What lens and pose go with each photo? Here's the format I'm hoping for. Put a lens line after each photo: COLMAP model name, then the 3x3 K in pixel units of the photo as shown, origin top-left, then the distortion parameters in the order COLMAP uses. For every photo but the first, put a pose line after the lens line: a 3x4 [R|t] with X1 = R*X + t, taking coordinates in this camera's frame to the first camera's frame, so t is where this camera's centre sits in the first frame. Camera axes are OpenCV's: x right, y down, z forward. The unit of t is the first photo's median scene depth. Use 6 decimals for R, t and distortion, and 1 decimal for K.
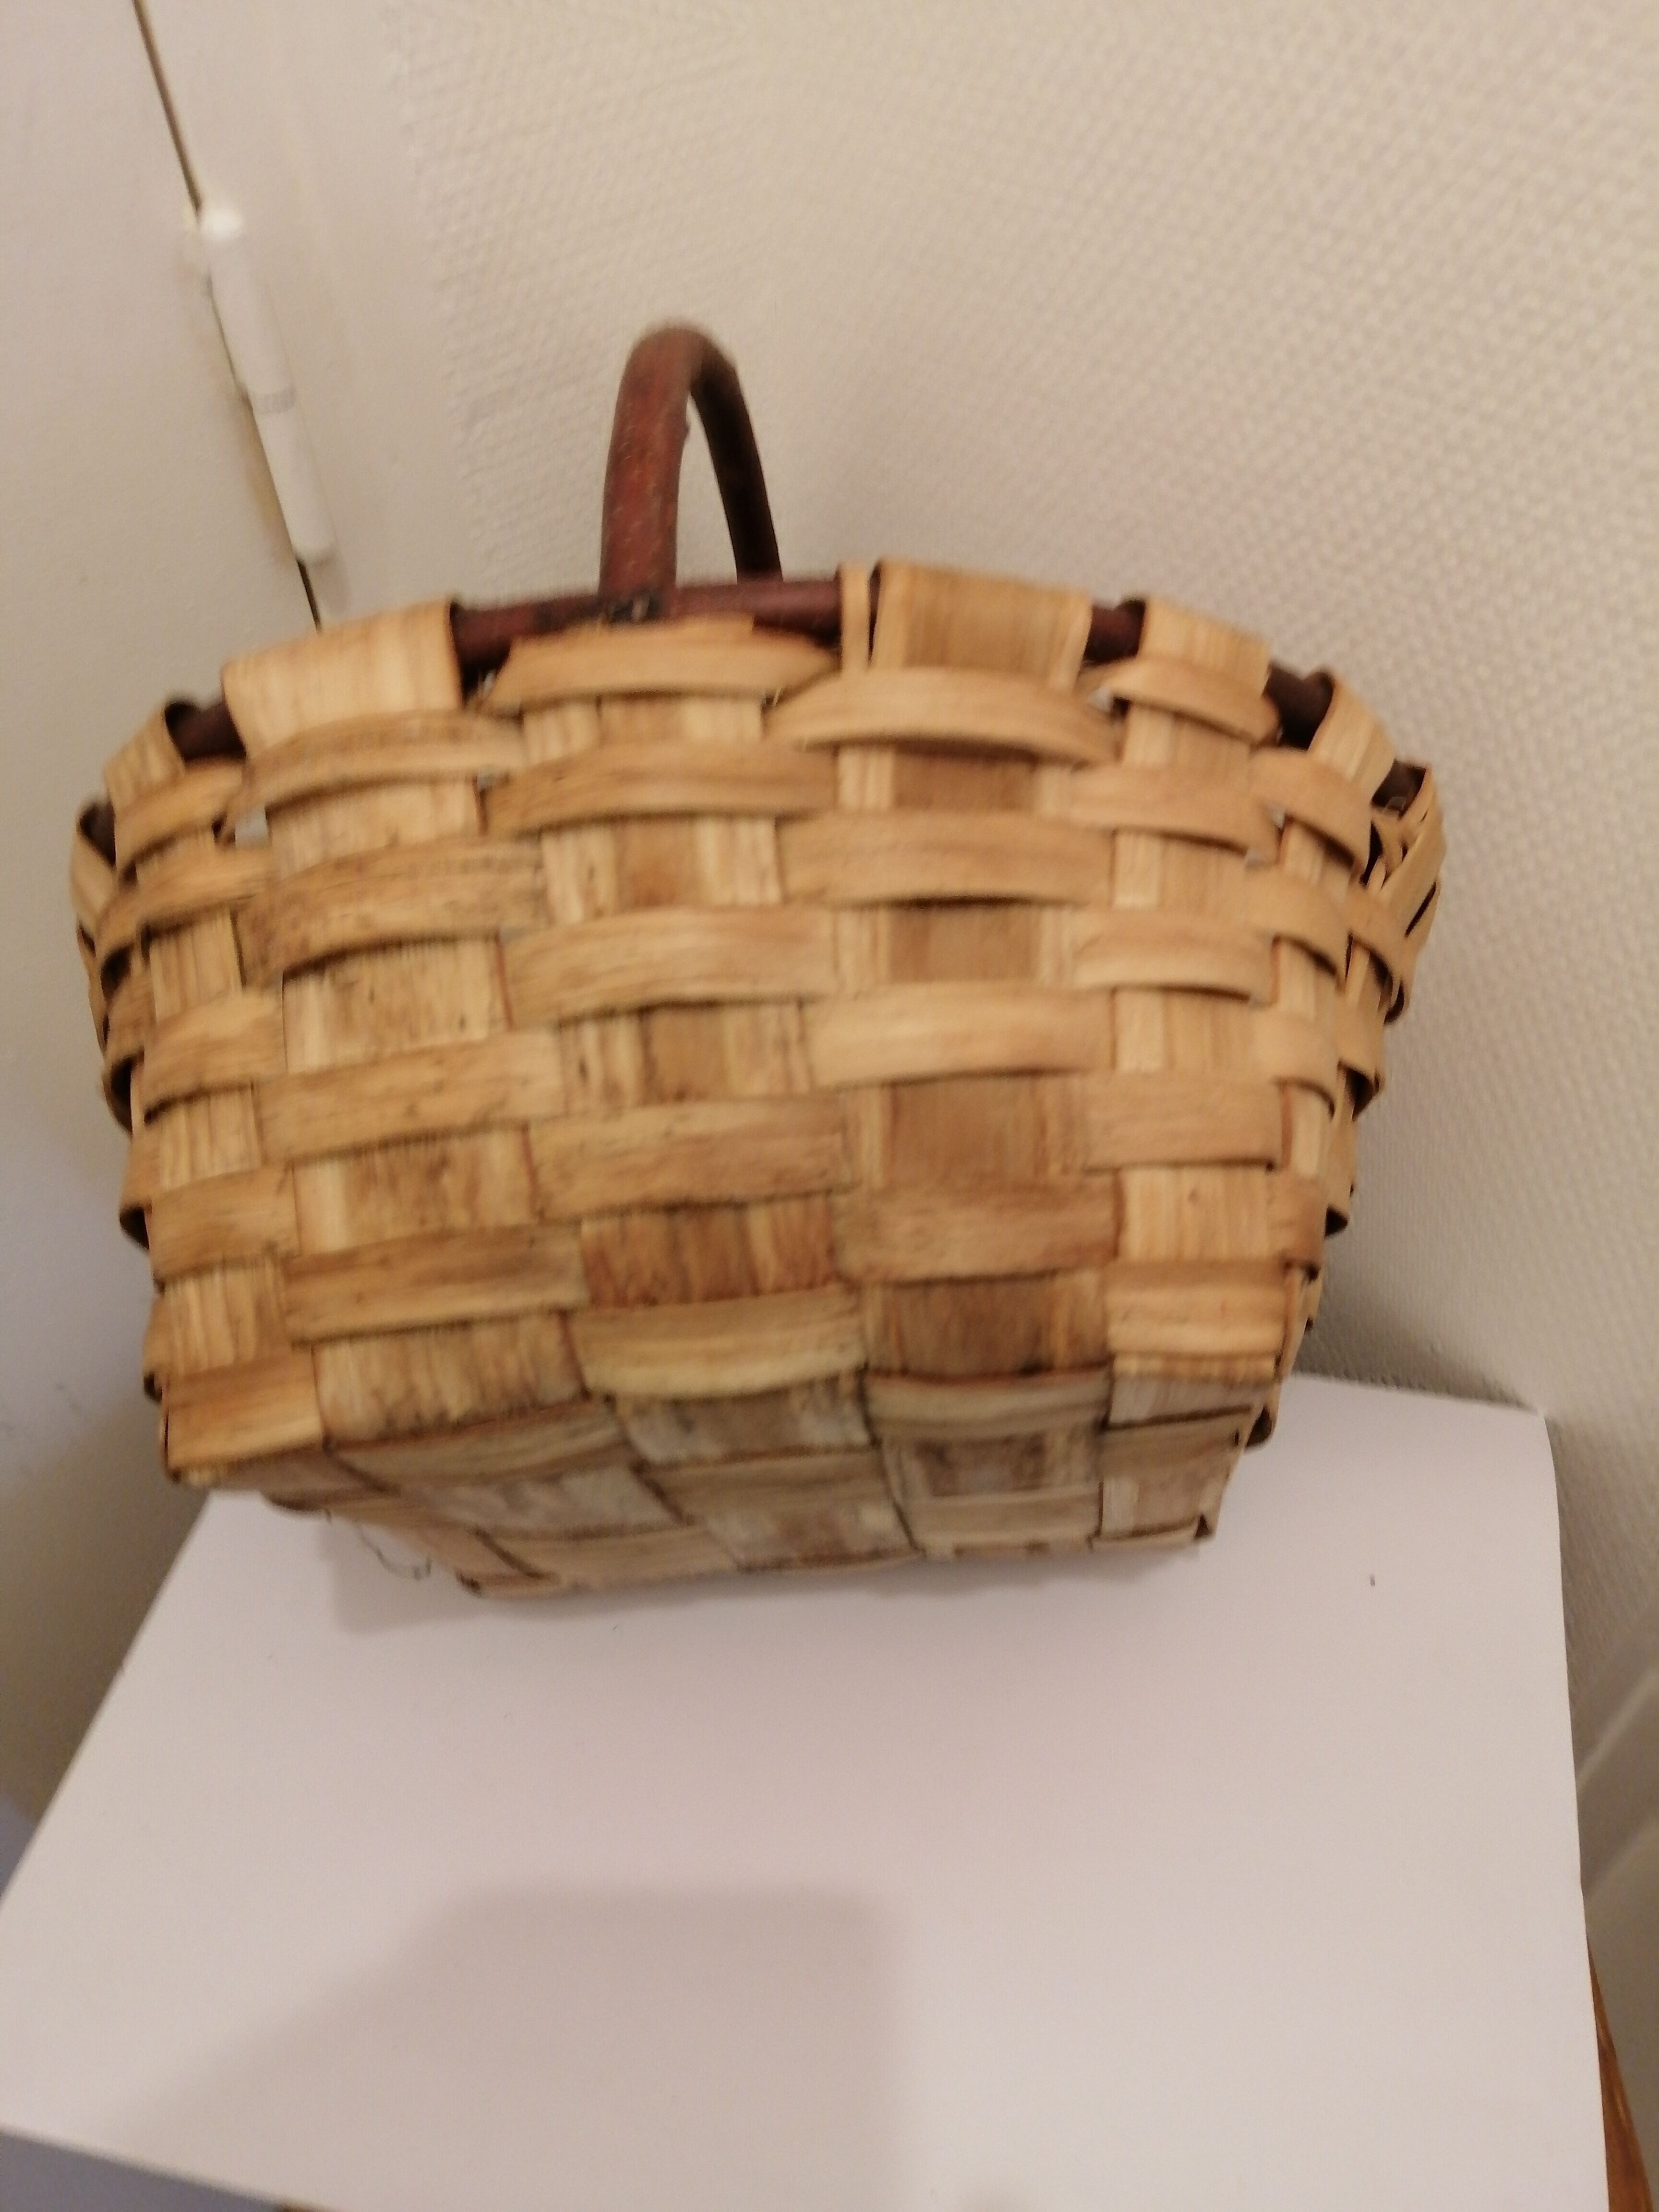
lens RADIAL K [[1810.1, 0, 859.0], [0, 1810.1, 1095.2], [0, 0, 1]] dist [-0.006941, 0.076045]
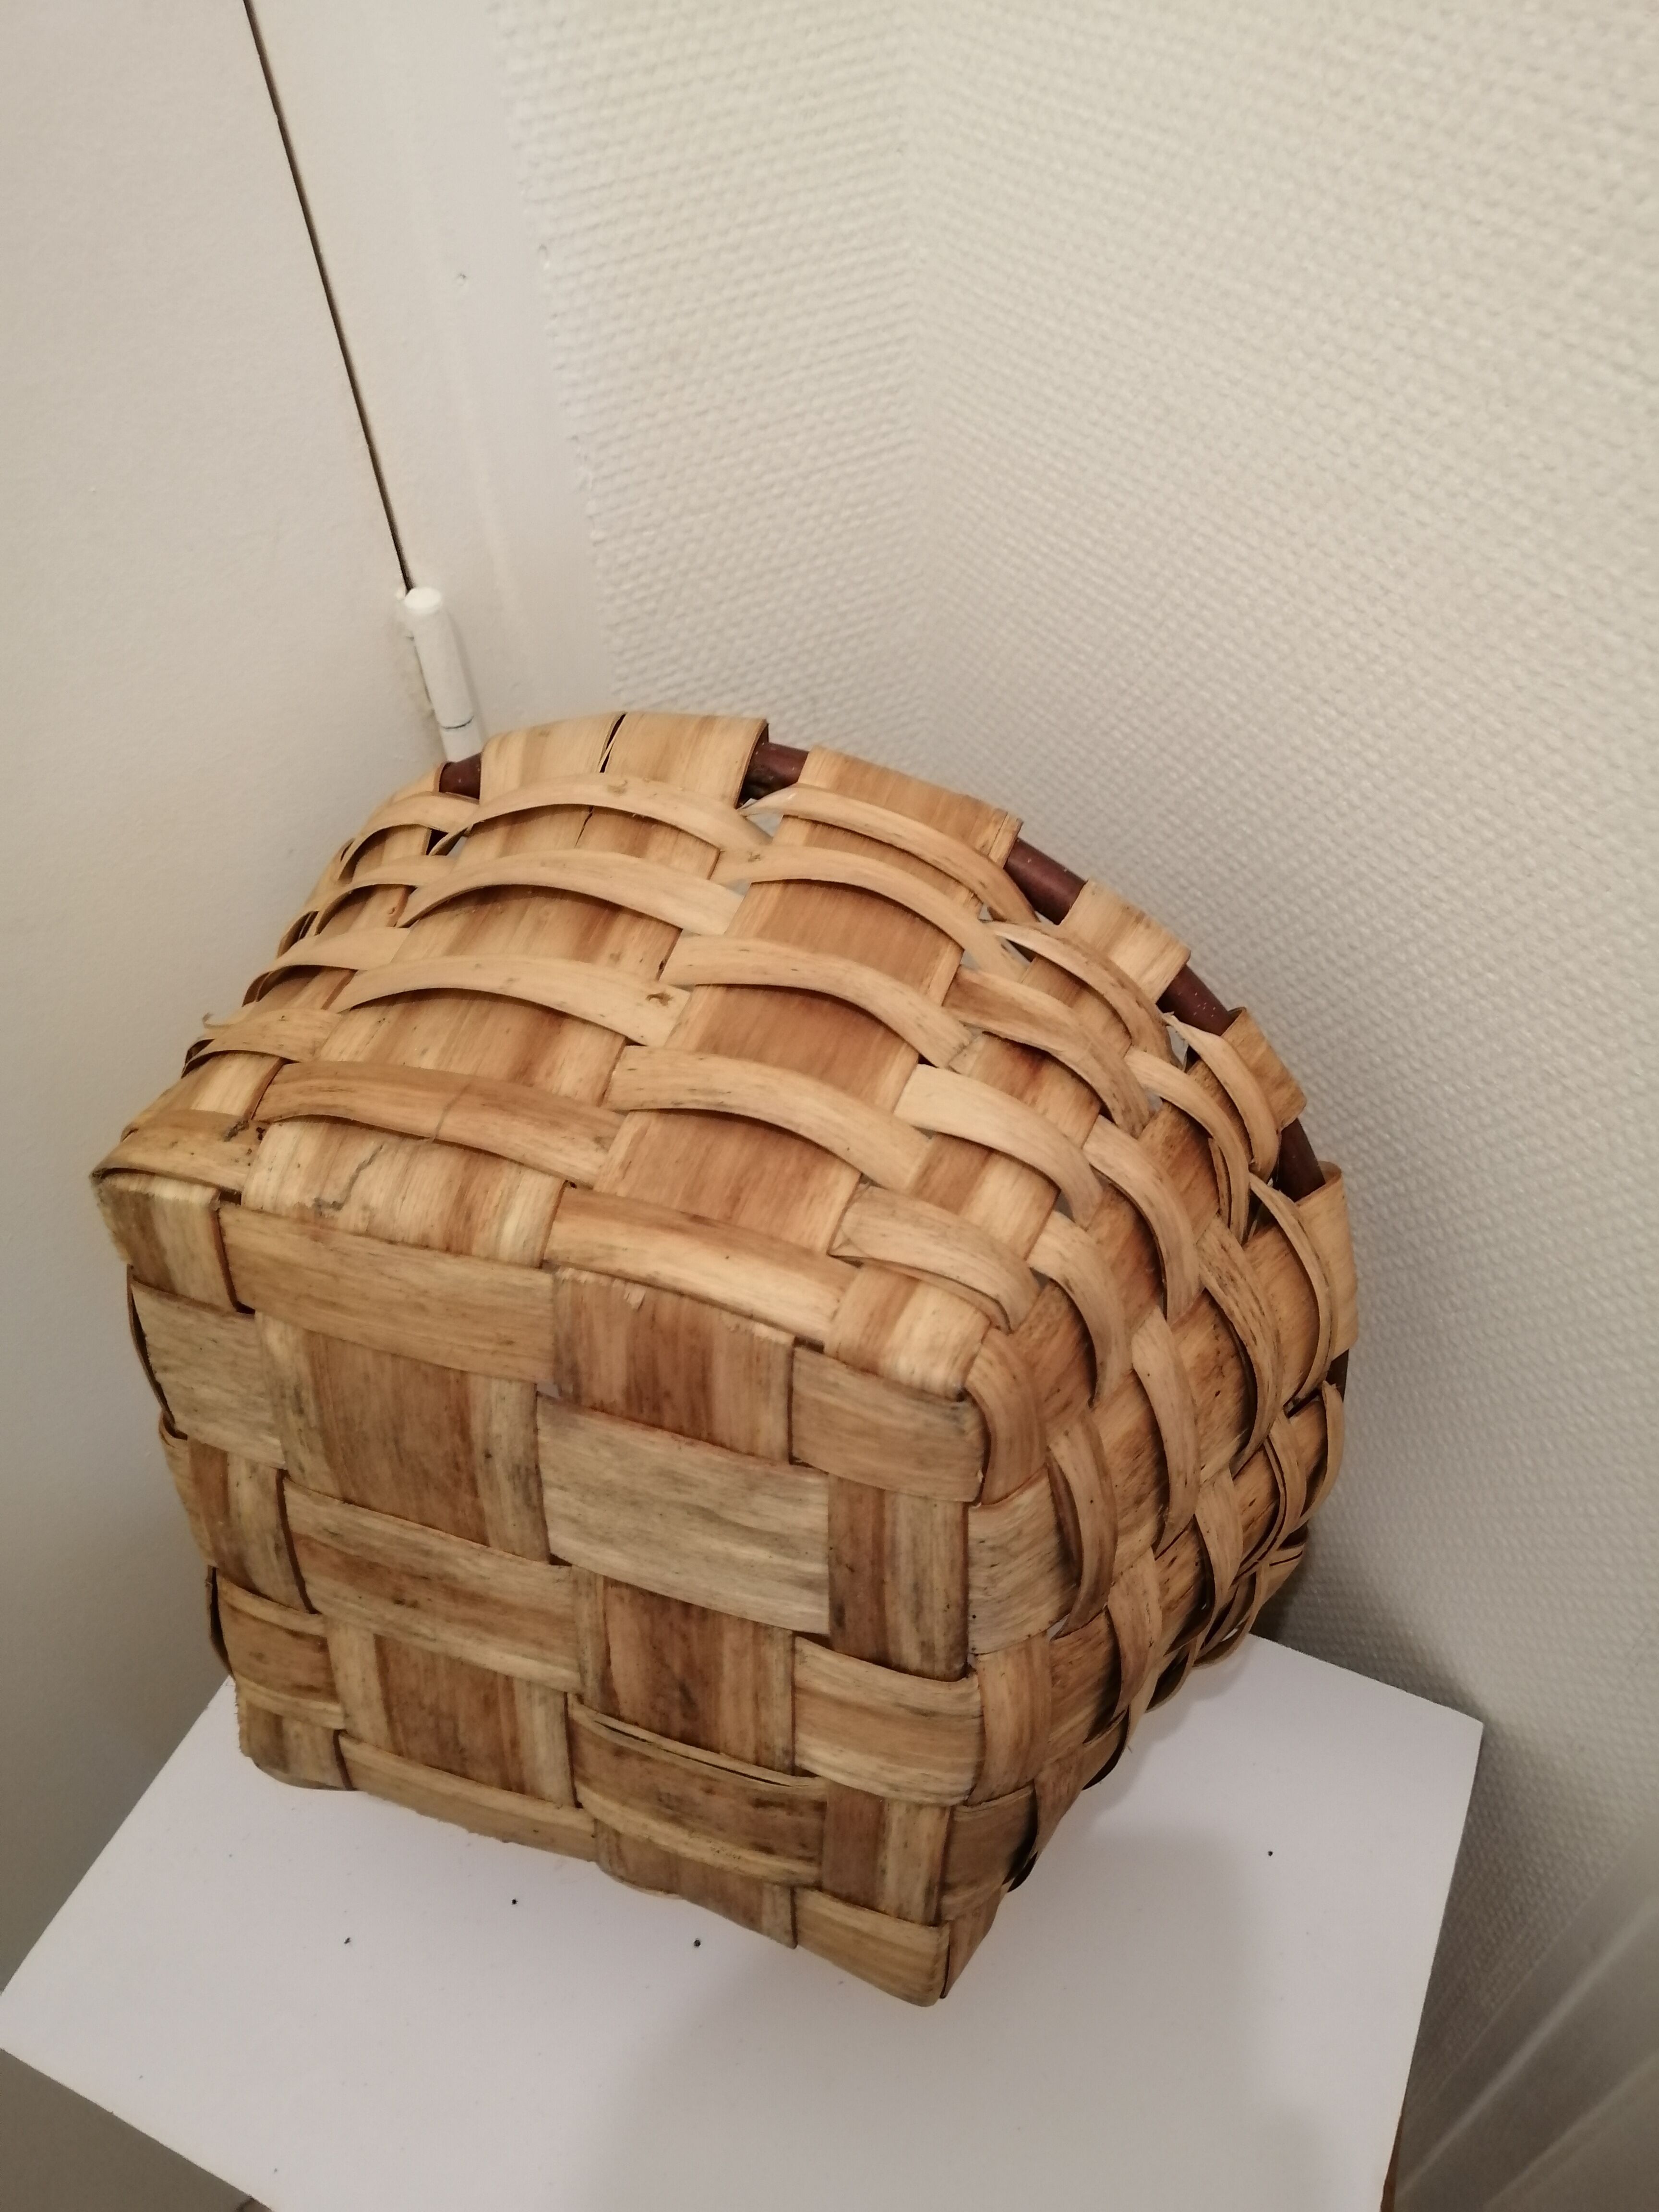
lens RADIAL K [[1799.2, 0, 836.9], [0, 1799.2, 1124.7], [0, 0, 1]] dist [-0.036804, 0.083655]
pose [[0.971037, 0.151210, -0.184996, 0.189843], [-0.145737, 0.988392, 0.042913, -0.207057], [0.189338, -0.014709, 0.981802, -0.141050]]
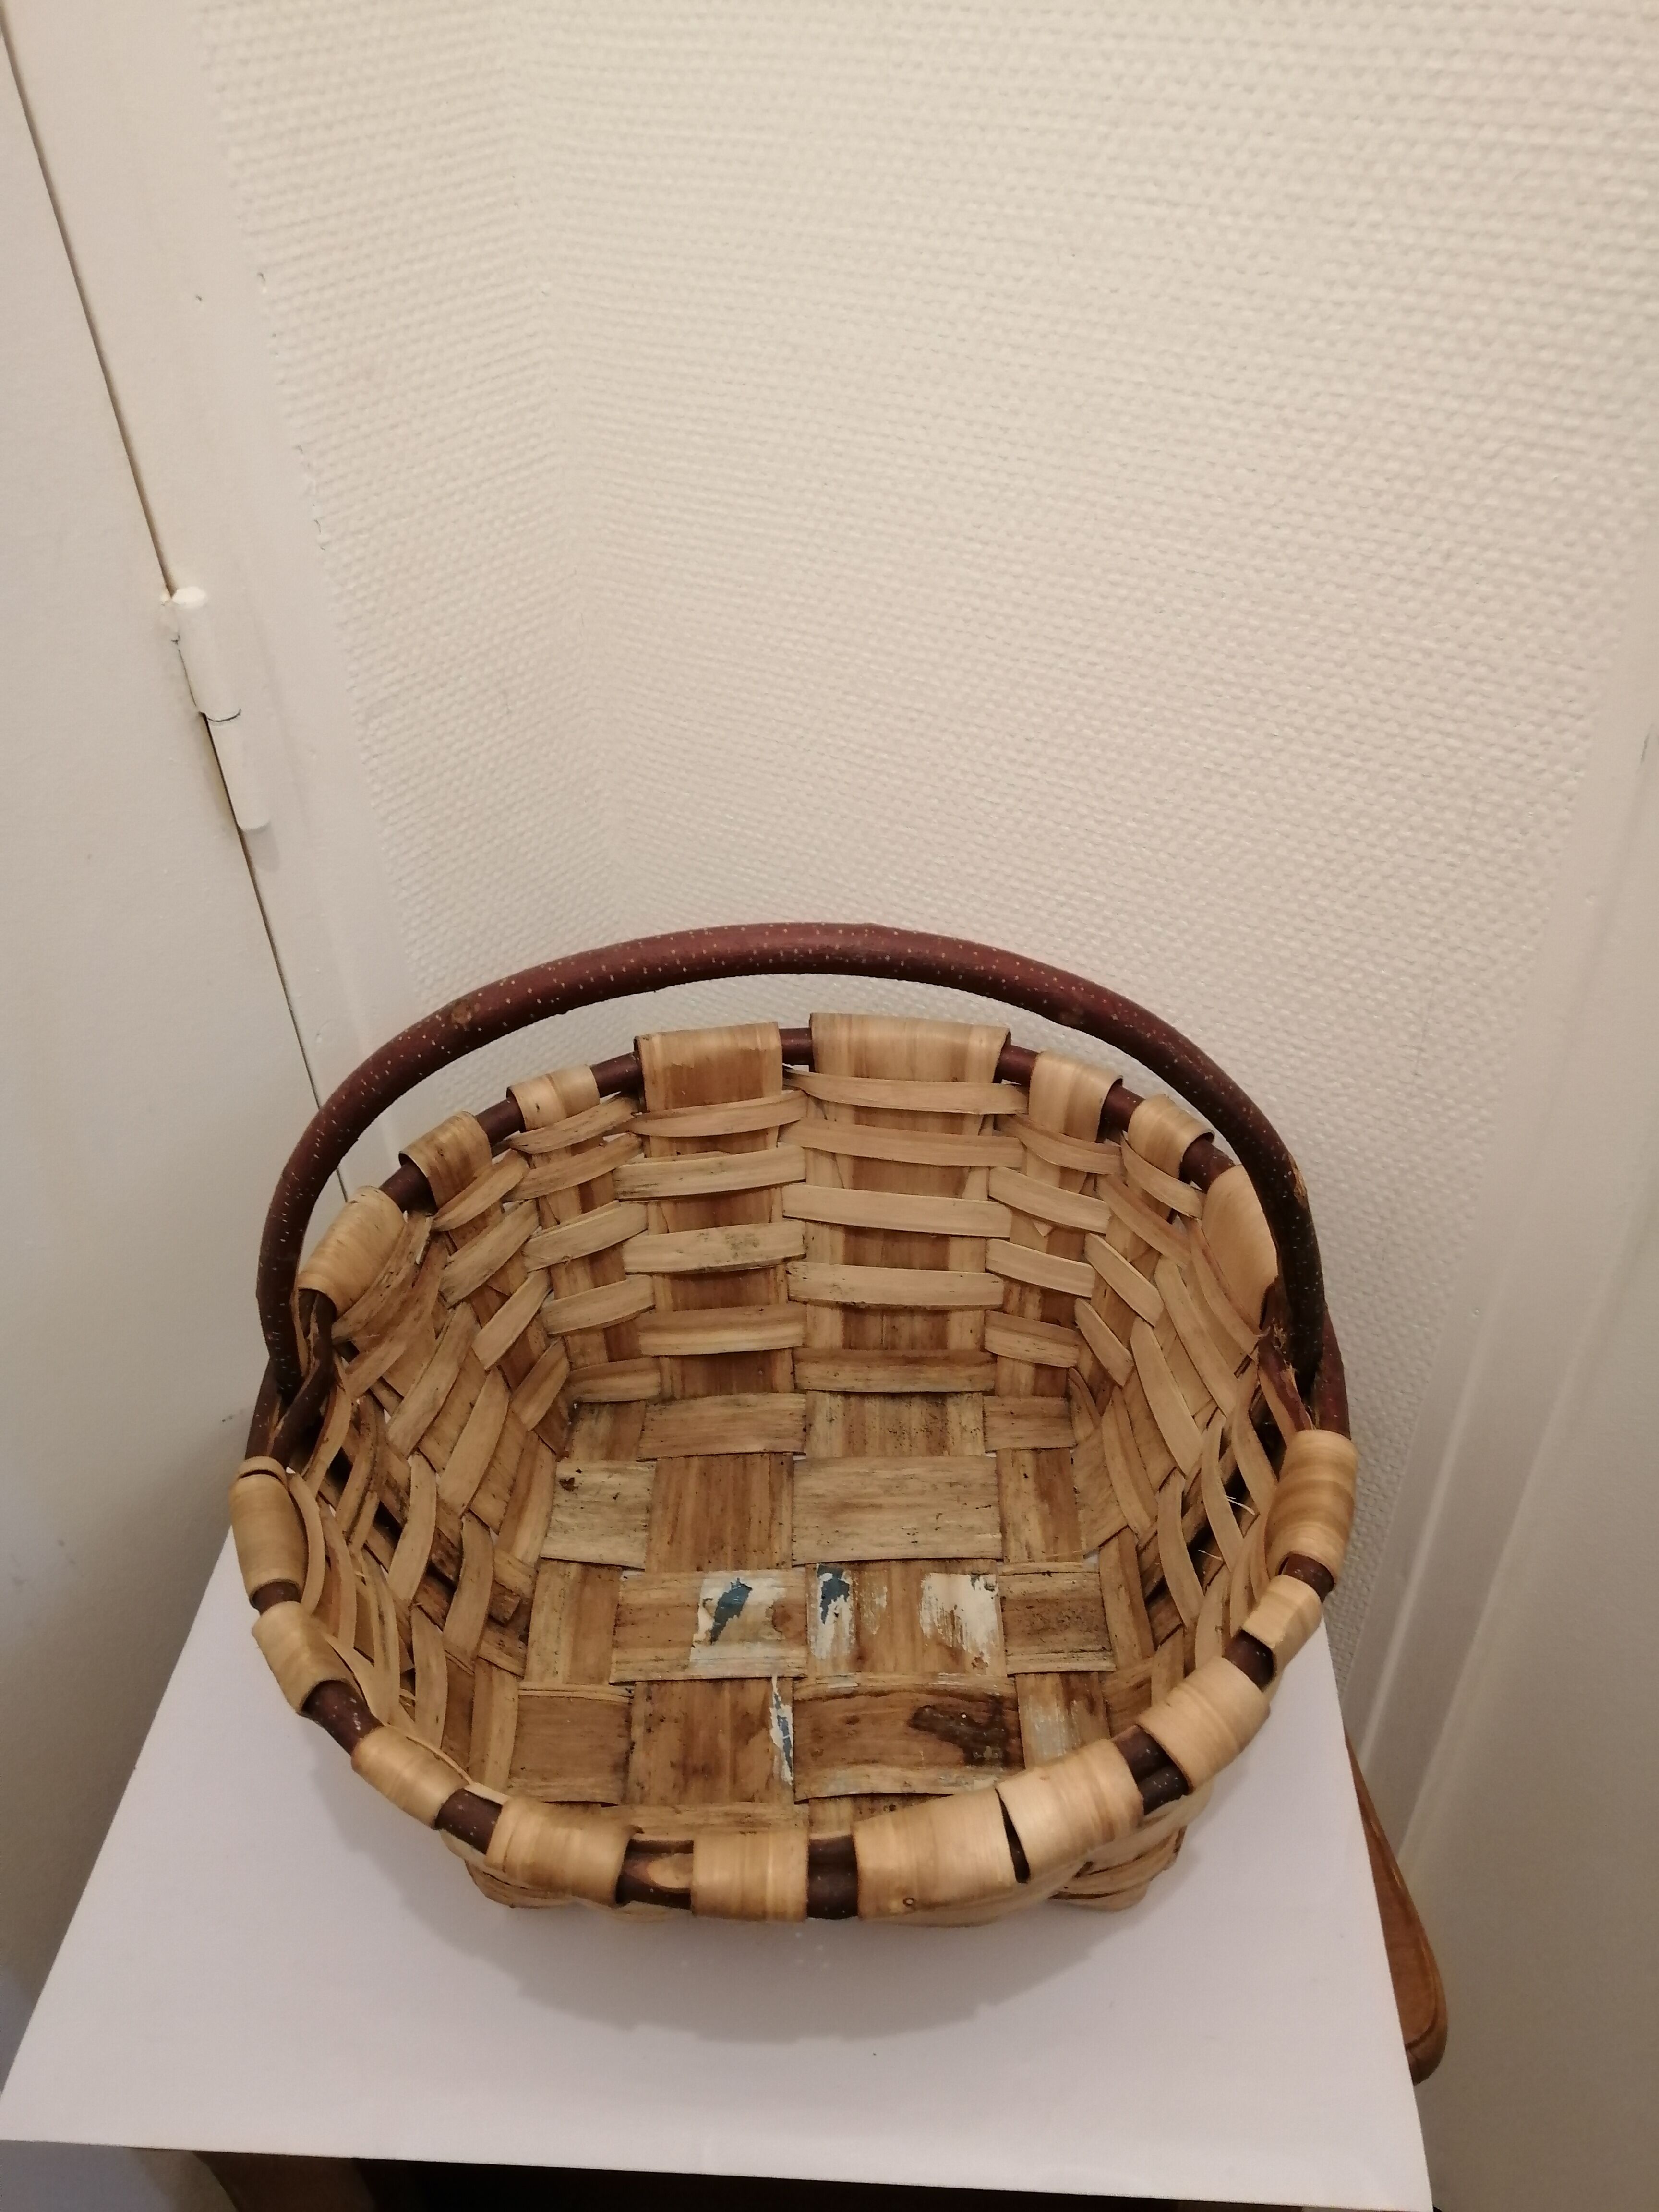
lens RADIAL K [[1810.1, 0, 859.0], [0, 1810.1, 1095.2], [0, 0, 1]] dist [-0.006941, 0.076045]
pose [[0.986419, -0.110988, 0.121078, -0.057431], [0.127949, 0.981456, -0.142733, 0.146533], [-0.102991, 0.156286, 0.982328, -0.326060]]
